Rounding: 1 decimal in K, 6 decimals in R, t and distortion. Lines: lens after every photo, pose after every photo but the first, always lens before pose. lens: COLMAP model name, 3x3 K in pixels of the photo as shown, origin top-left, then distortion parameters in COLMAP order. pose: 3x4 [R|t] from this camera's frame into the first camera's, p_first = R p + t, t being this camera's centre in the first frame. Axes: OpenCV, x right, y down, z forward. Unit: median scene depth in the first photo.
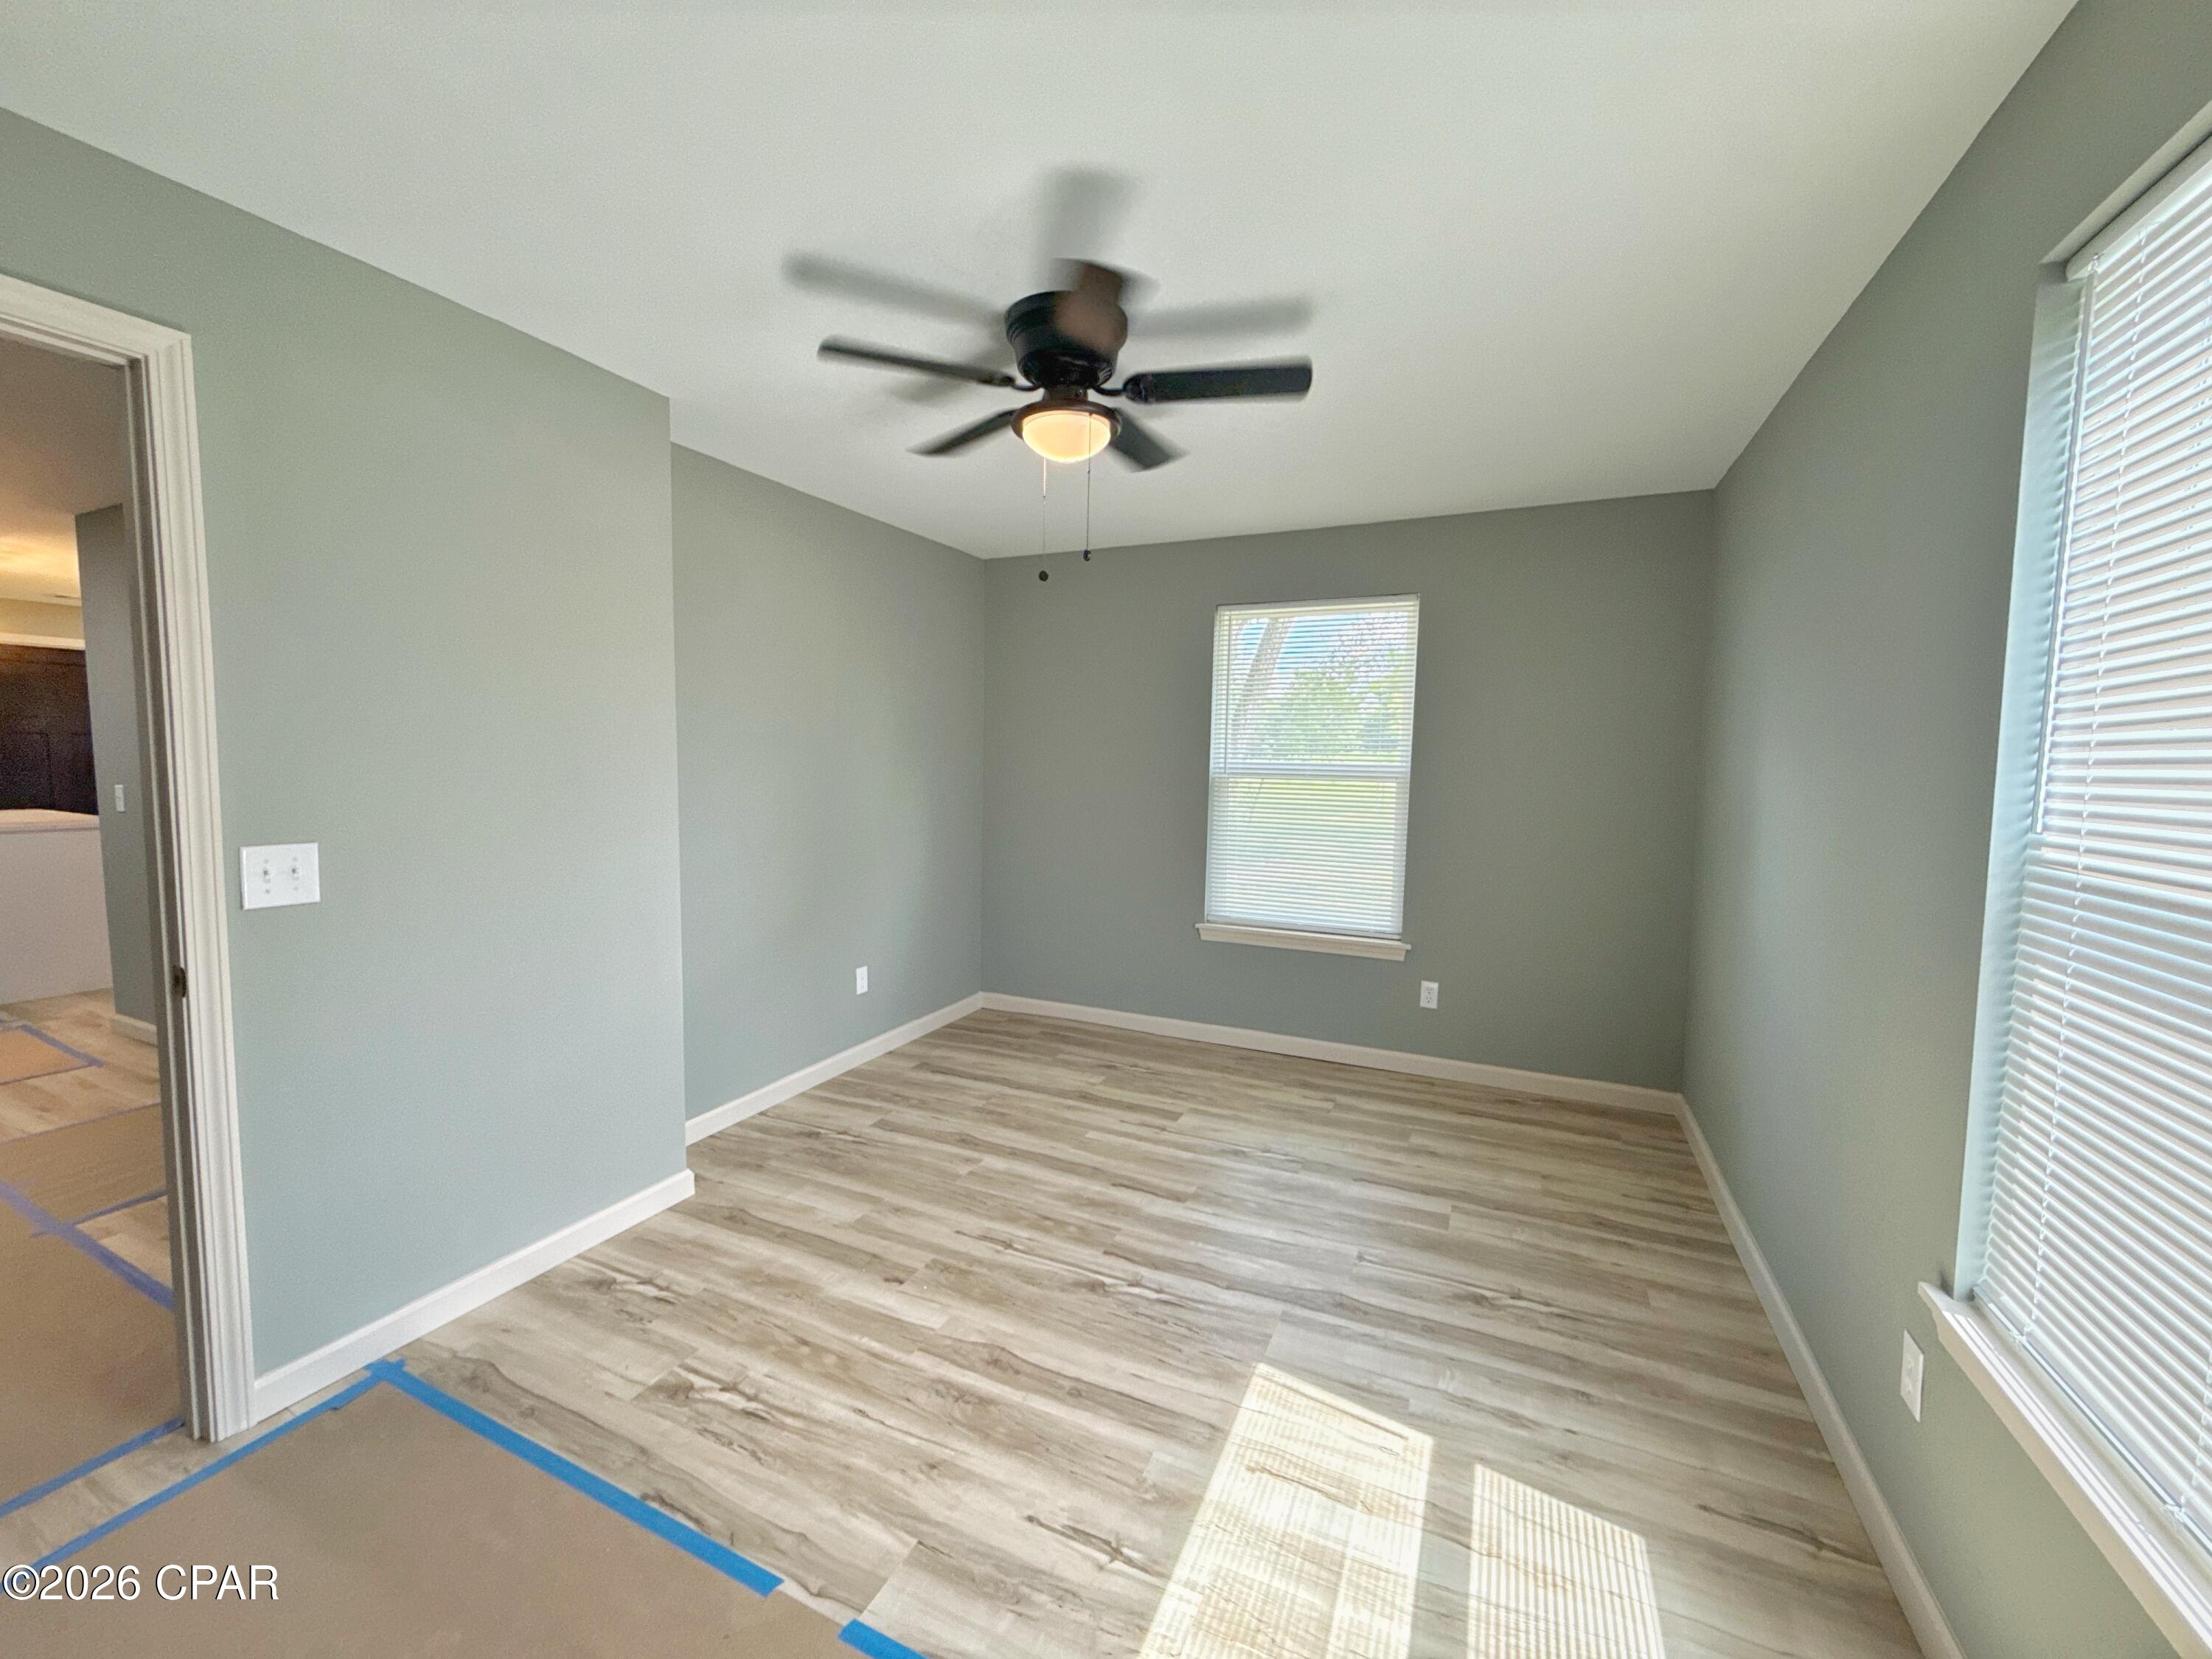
lens RADIAL K [[875.3, 0, 1097.6], [0, 875.3, 829.4], [0, 0, 1]] dist [0.000051, -0.000025]
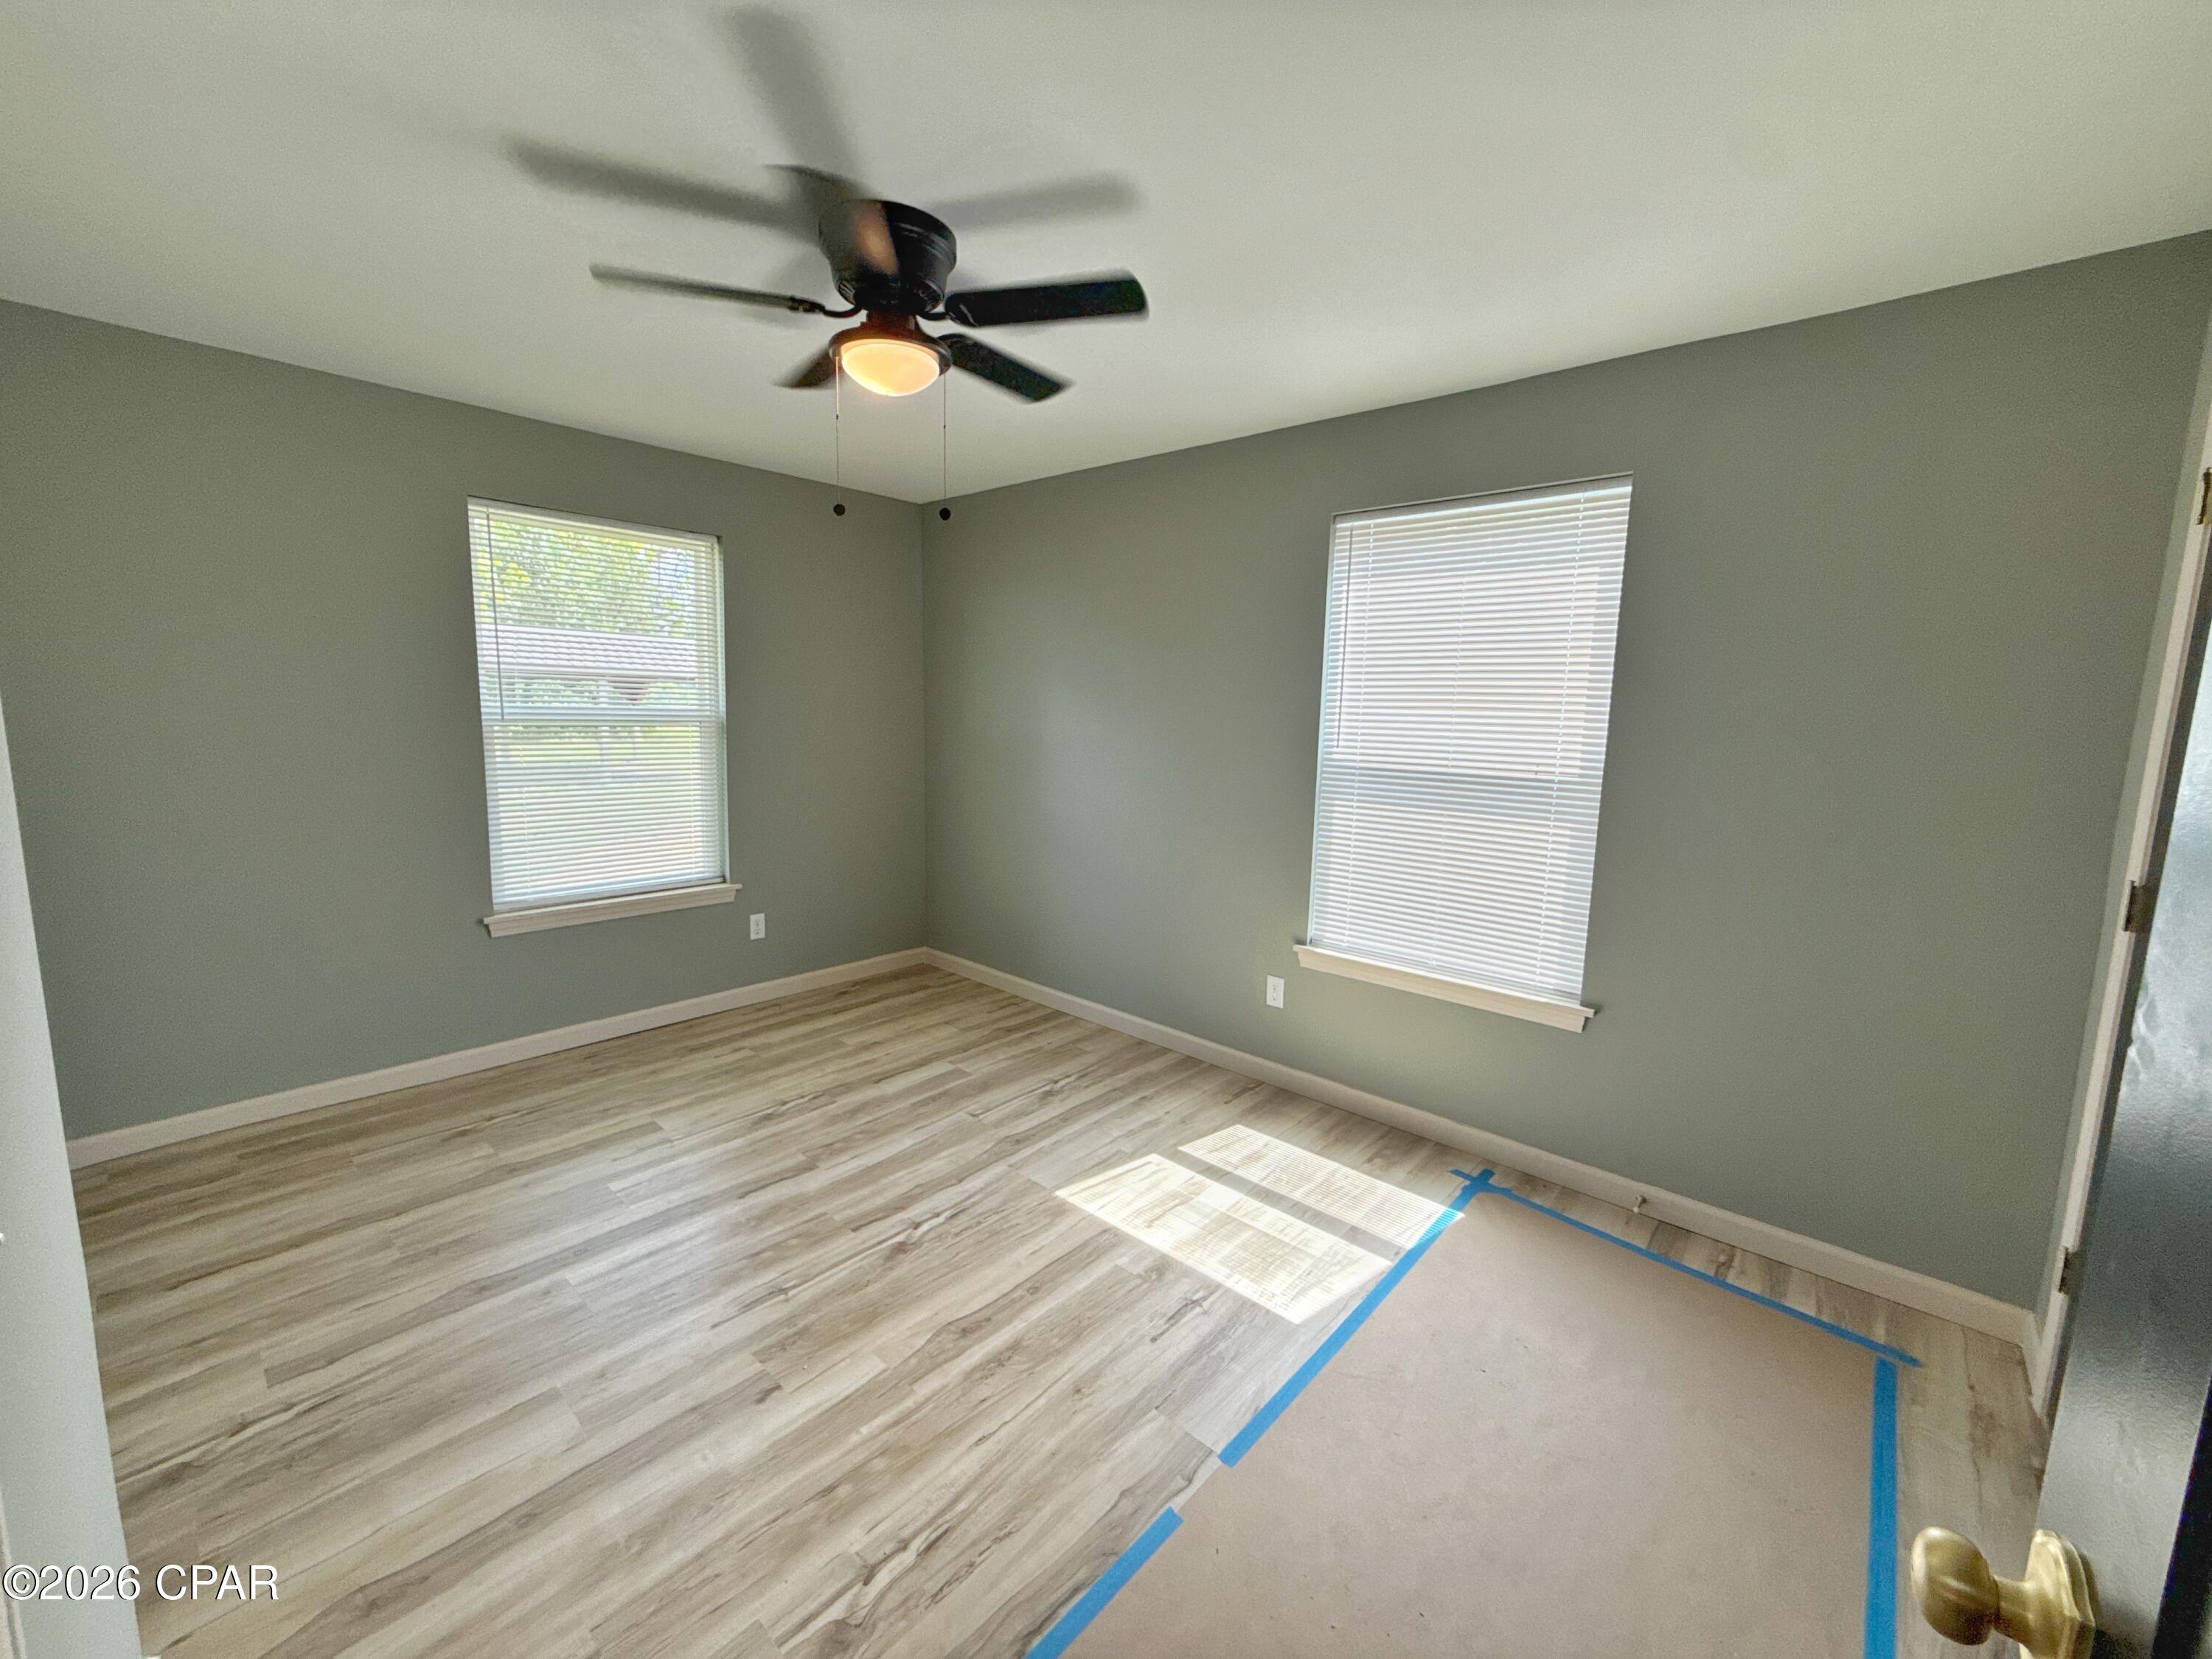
lens RADIAL K [[875.3, 0, 1097.6], [0, 875.3, 829.4], [0, 0, 1]] dist [0.000051, -0.000025]
pose [[0.298577, -0.140449, 0.943995, -0.739637], [0.056958, 0.989972, 0.129274, -0.063727], [-0.952684, 0.015169, 0.303582, 0.429324]]
